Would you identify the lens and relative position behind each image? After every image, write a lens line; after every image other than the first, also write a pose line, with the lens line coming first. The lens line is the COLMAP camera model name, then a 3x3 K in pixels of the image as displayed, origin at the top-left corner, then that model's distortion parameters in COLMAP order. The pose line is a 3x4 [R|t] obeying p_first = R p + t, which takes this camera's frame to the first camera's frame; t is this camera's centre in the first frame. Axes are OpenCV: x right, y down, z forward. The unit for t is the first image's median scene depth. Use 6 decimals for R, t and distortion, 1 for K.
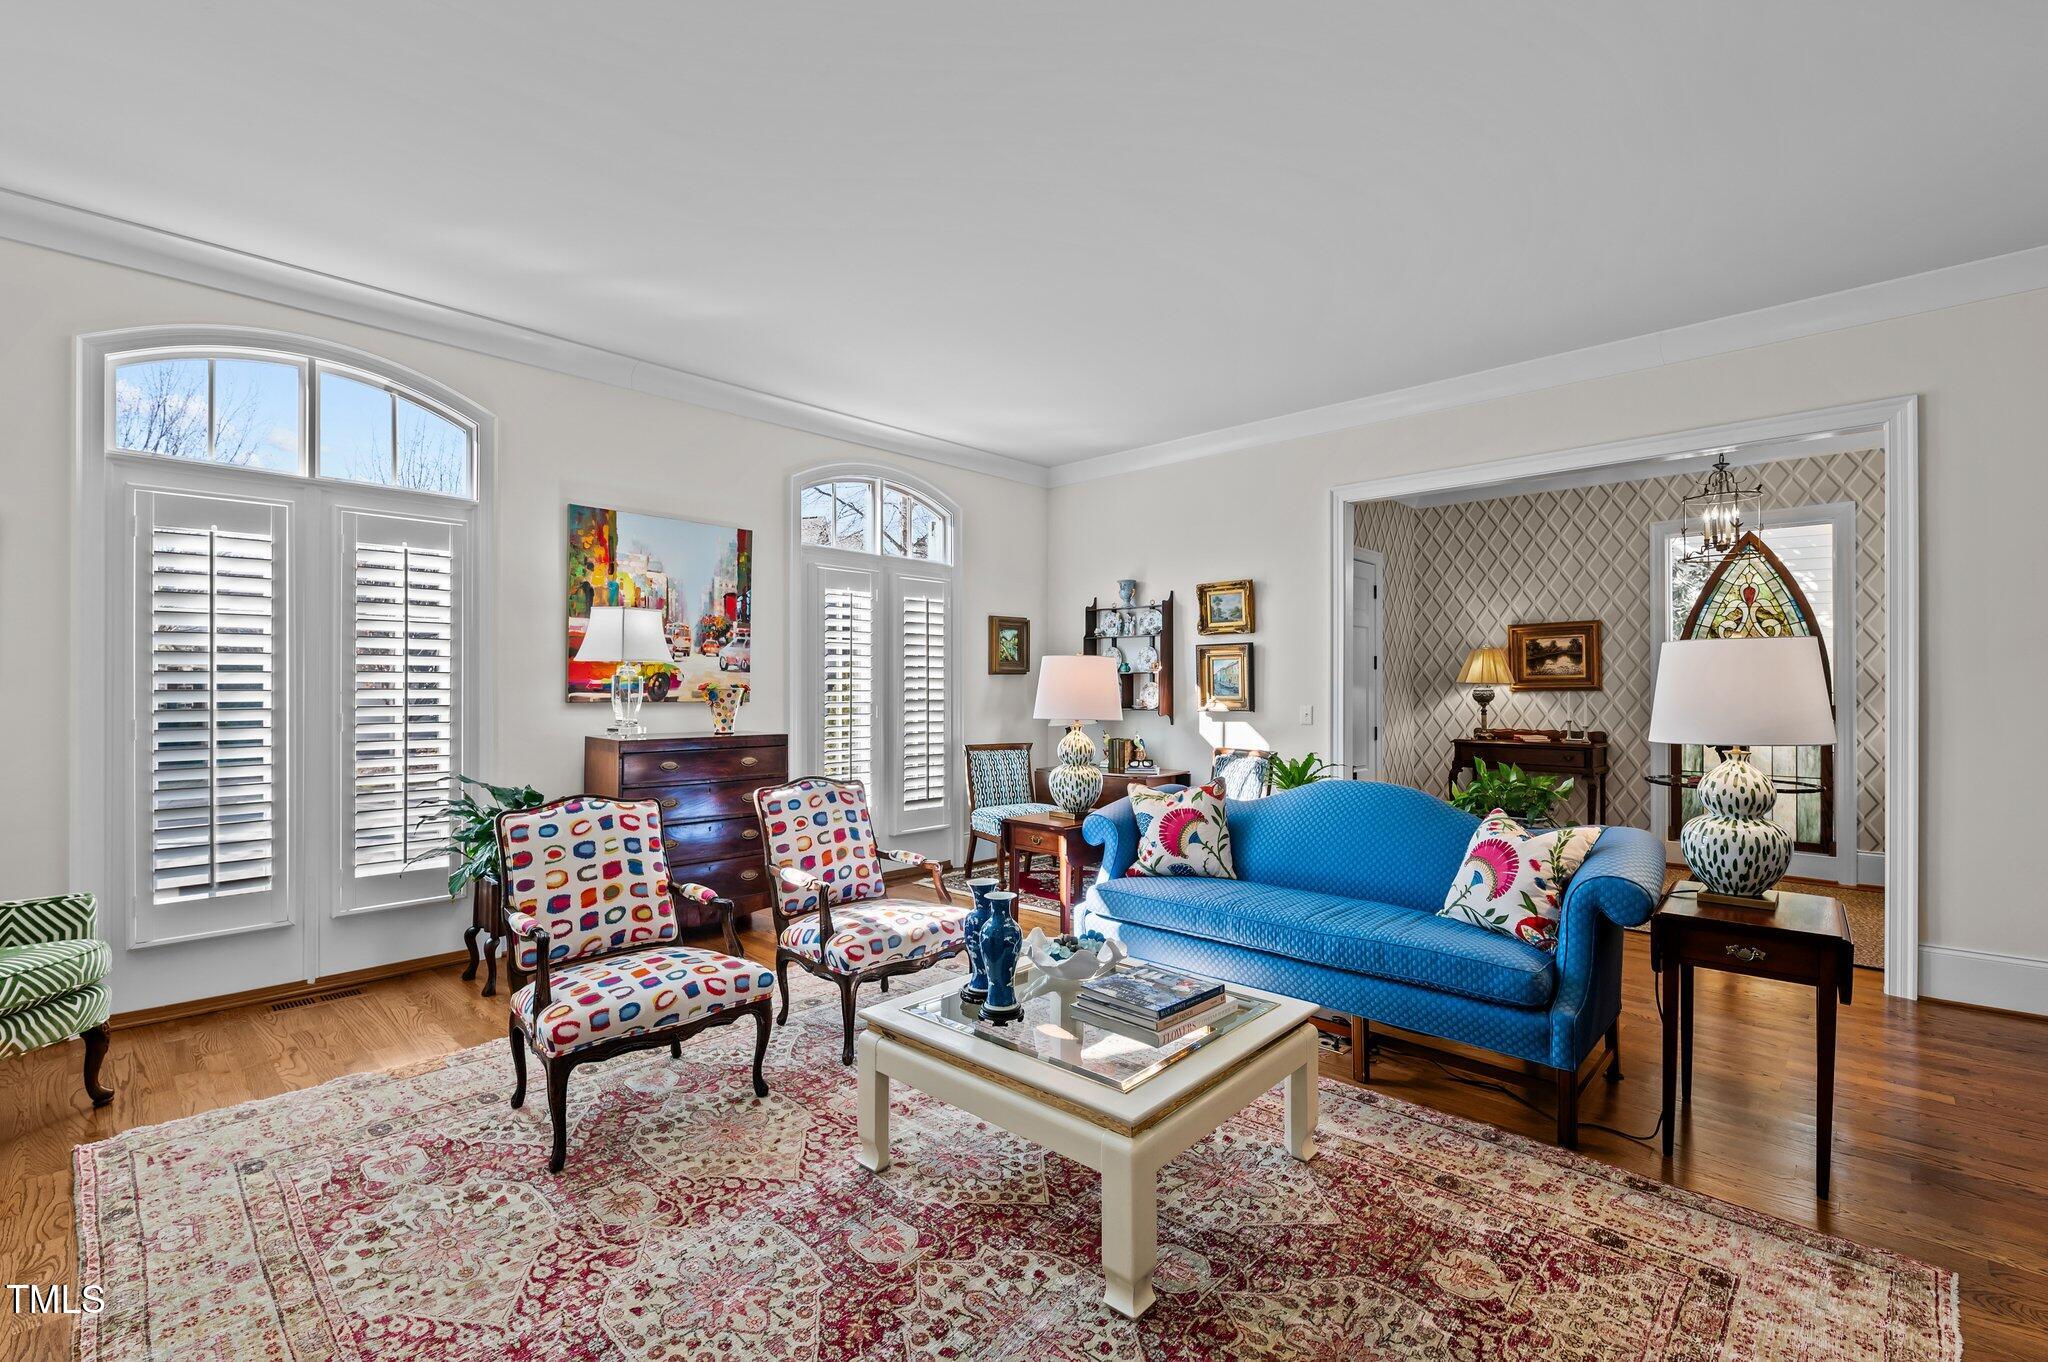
lens RADIAL K [[886.9, 0, 1017.6], [0, 886.9, 685.9], [0, 0, 1]] dist [0.008881, -0.002956]
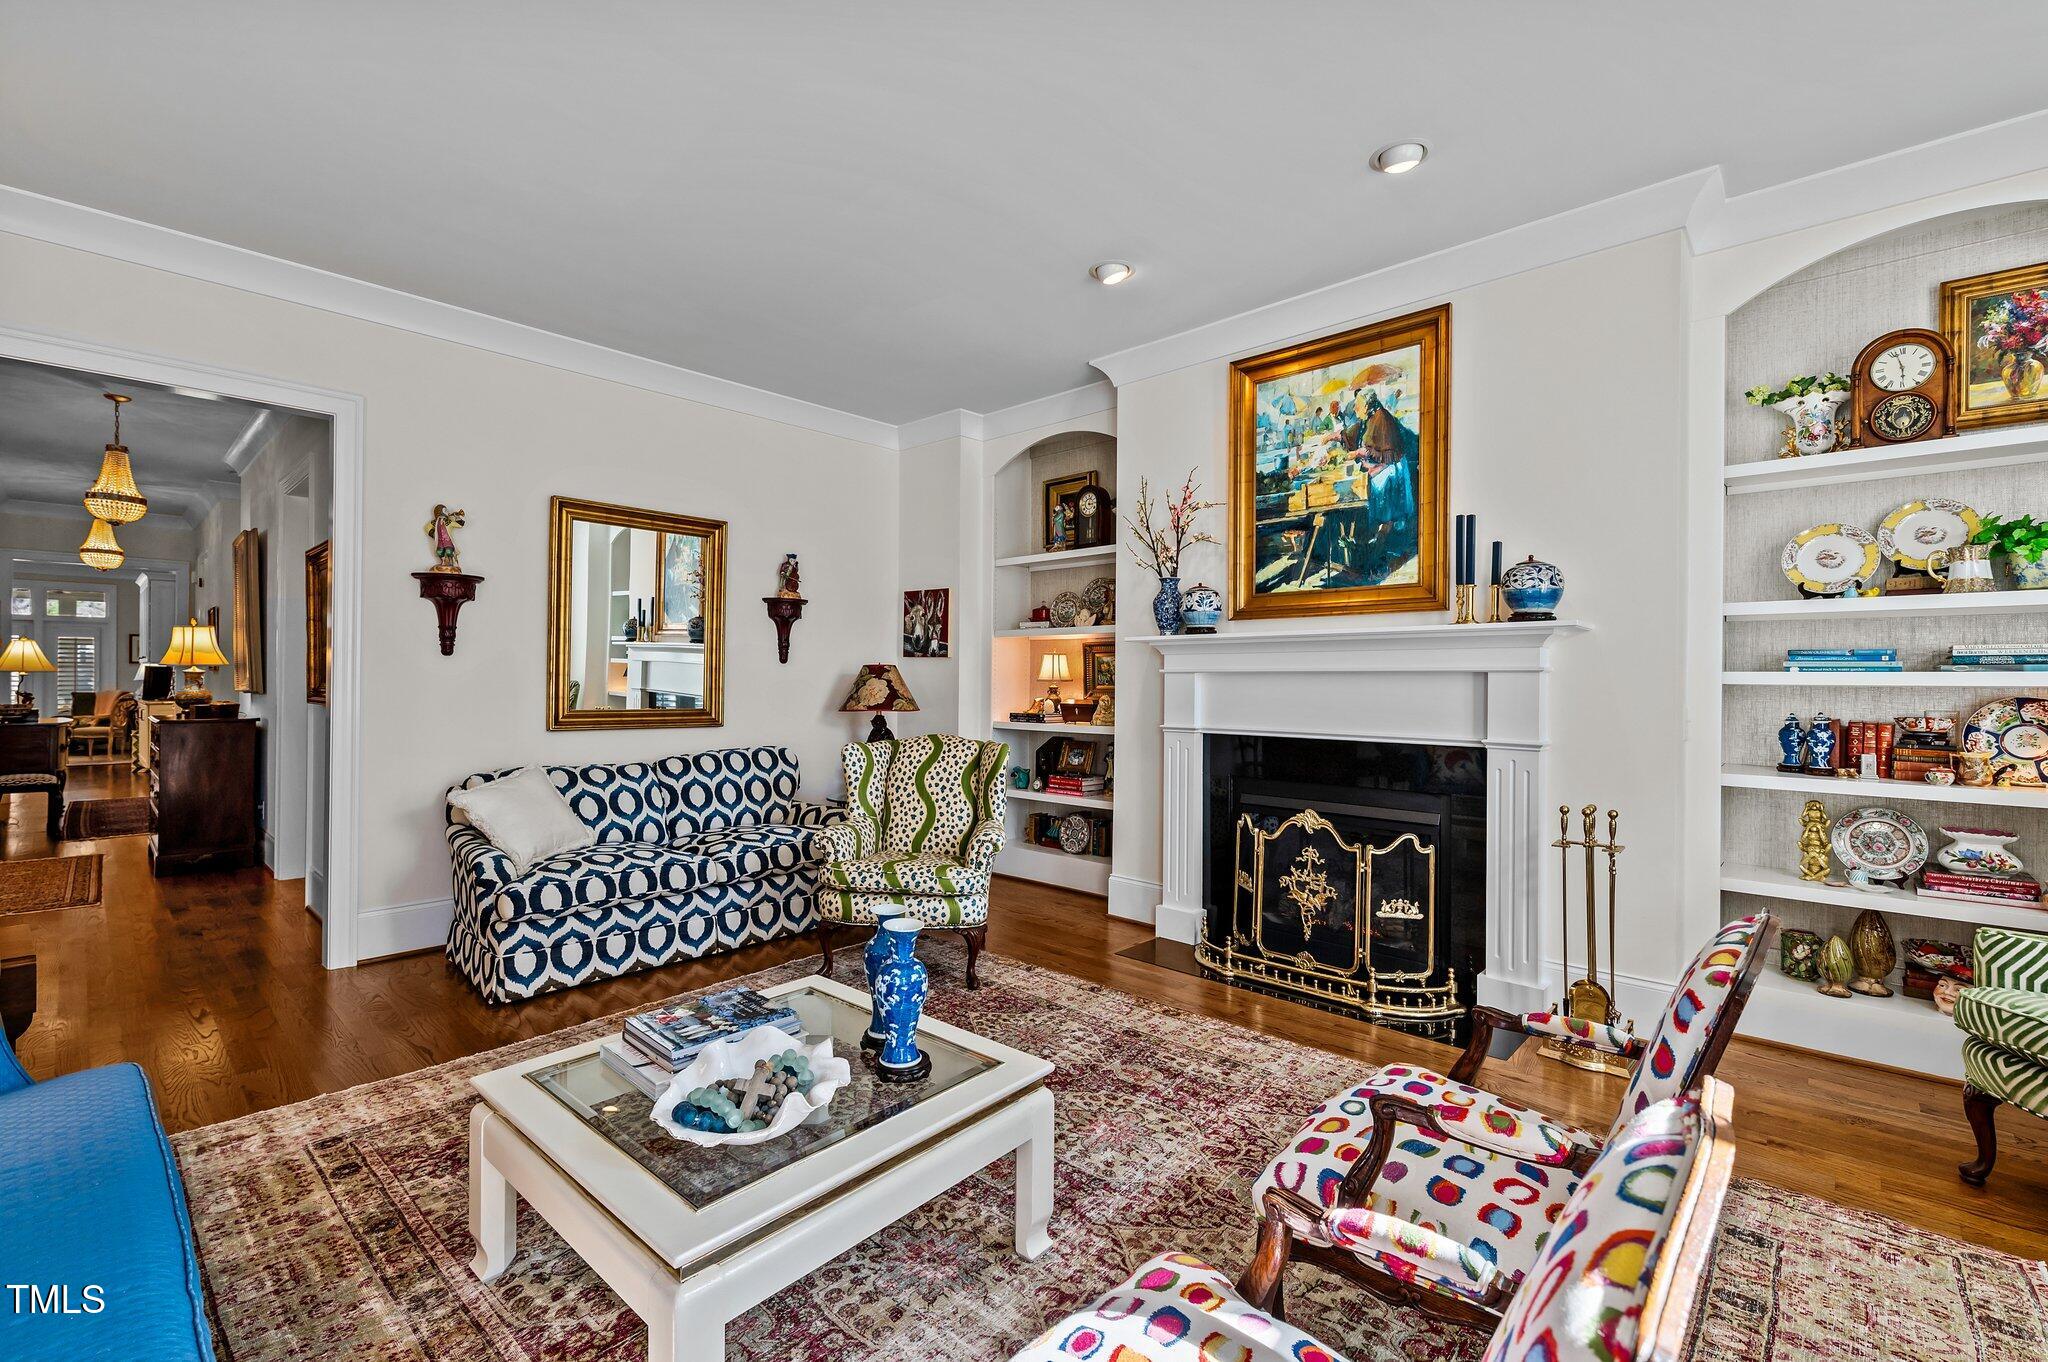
lens RADIAL K [[886.9, 0, 1015.2], [0, 886.9, 680.6], [0, 0, 1]] dist [0.008881, -0.002956]
pose [[-0.999913, -0.008401, -0.010166, -0.067411], [-0.008385, 0.999964, -0.001616, 0.003860], [0.010179, -0.001531, -0.999947, 0.943504]]
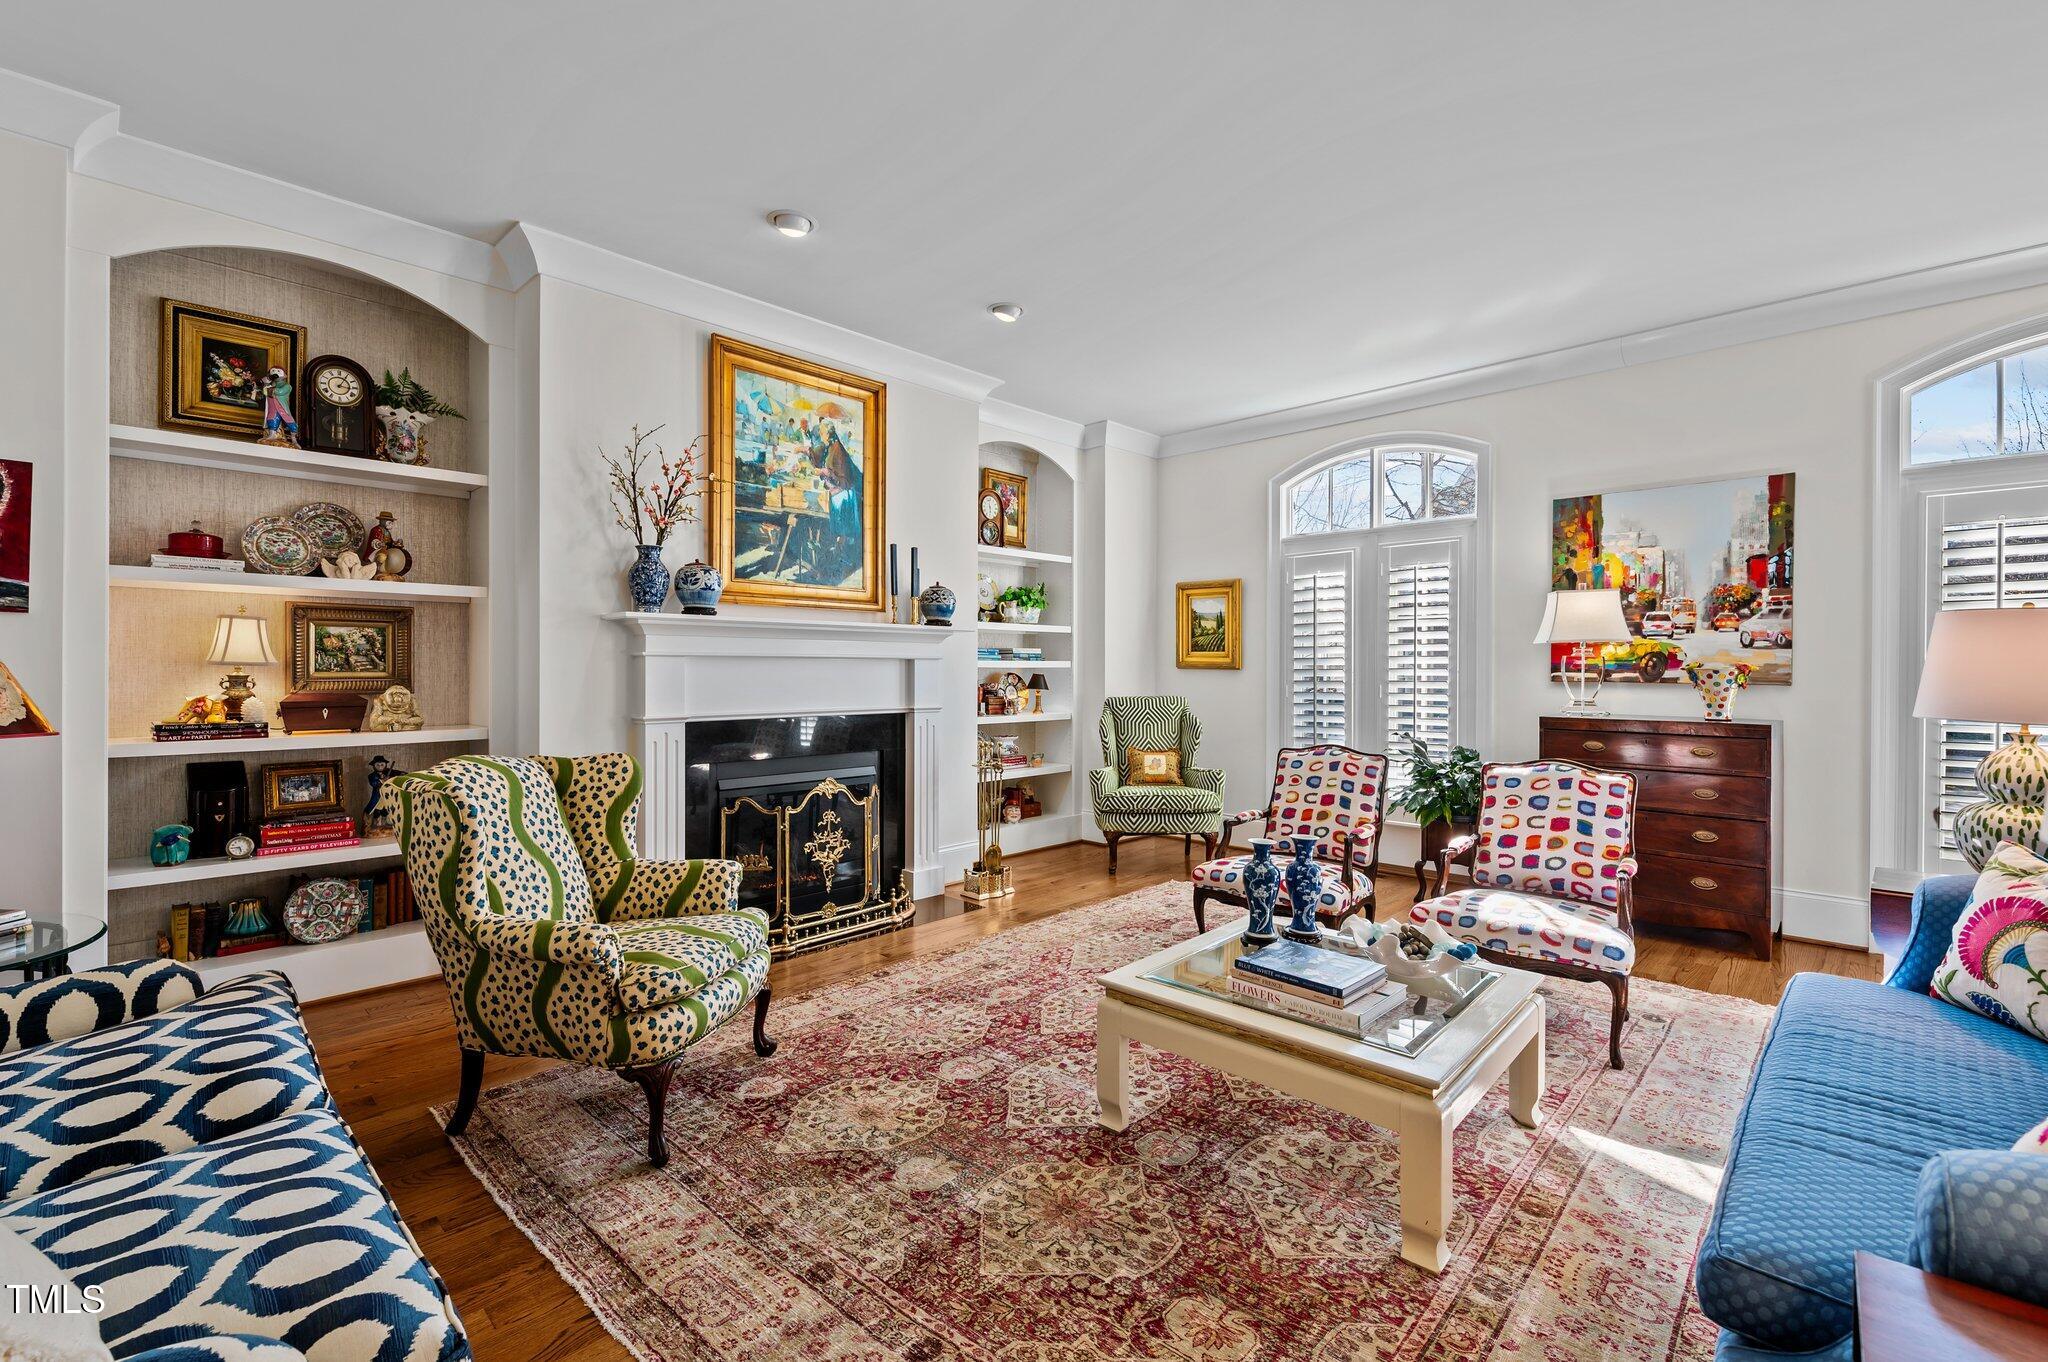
lens RADIAL K [[886.9, 0, 1019.2], [0, 886.9, 672.9], [0, 0, 1]] dist [0.008881, -0.002956]
pose [[-0.010388, 0.001745, -0.999945, 0.577920], [-0.001119, 0.999998, 0.001757, 0.006528], [0.999945, 0.001137, -0.010386, 0.344543]]
